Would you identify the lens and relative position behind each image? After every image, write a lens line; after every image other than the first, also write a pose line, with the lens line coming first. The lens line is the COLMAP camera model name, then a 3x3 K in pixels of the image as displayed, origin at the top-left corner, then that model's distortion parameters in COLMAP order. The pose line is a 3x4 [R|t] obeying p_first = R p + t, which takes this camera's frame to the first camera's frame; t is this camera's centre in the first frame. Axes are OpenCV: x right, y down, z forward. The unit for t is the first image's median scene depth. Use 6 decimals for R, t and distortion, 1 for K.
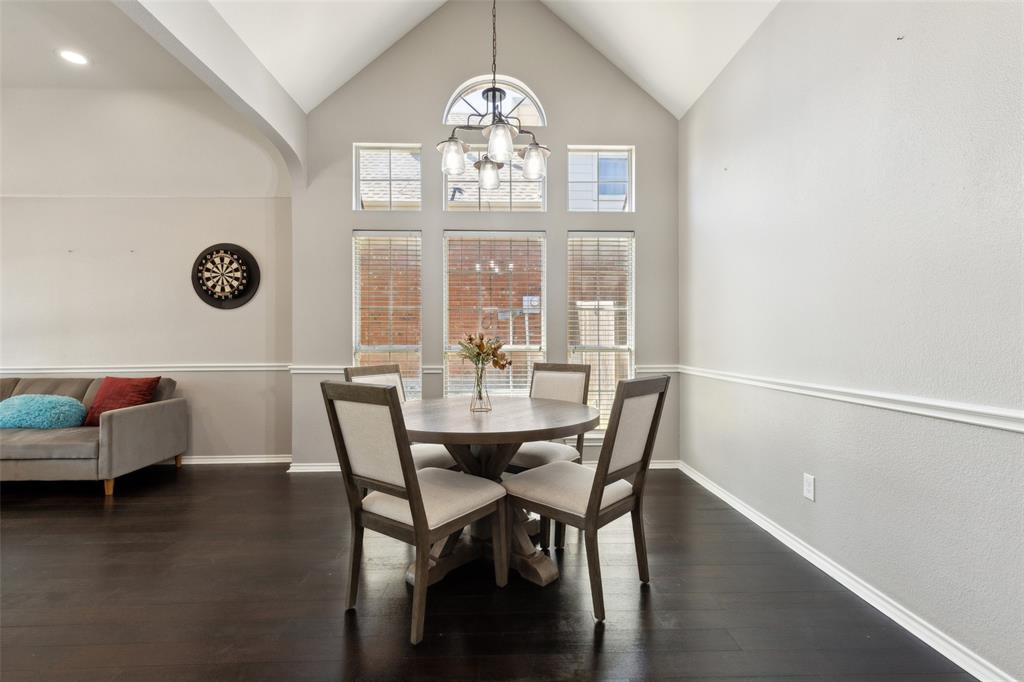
lens RADIAL K [[462.0, 0, 508.4], [0, 462.0, 344.6], [0, 0, 1]] dist [0.005461, -0.000625]
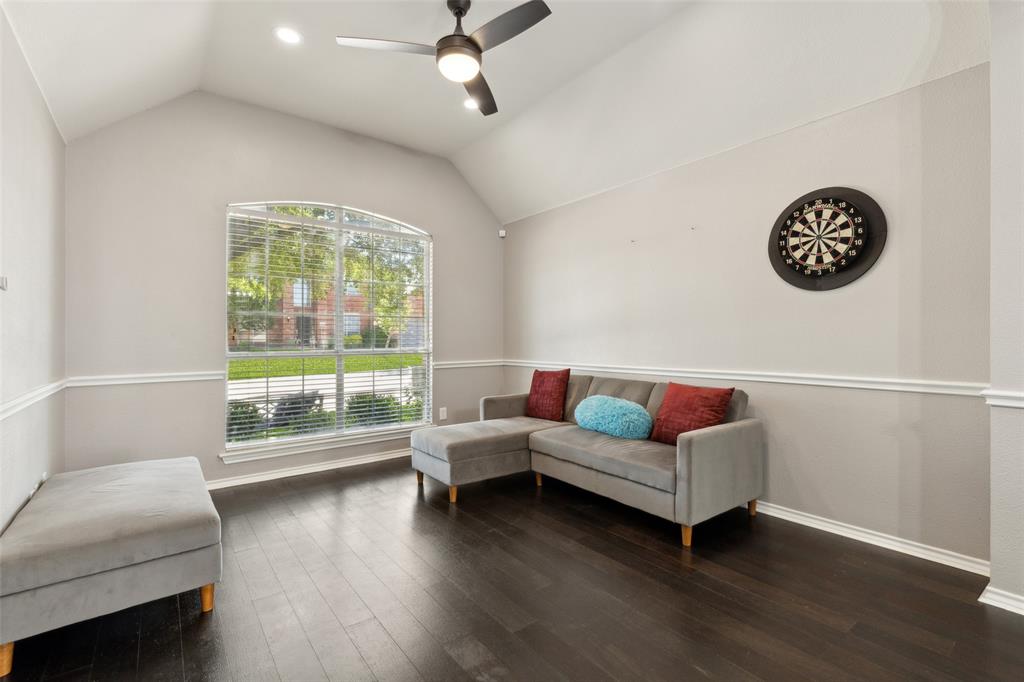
lens RADIAL K [[462.0, 0, 511.5], [0, 462.0, 337.2], [0, 0, 1]] dist [0.005461, -0.000625]
pose [[0.588227, -0.000121, -0.808696, -0.360648], [-0.006393, 0.999968, -0.004800, -0.005236], [0.808671, 0.007993, 0.588207, 0.281283]]
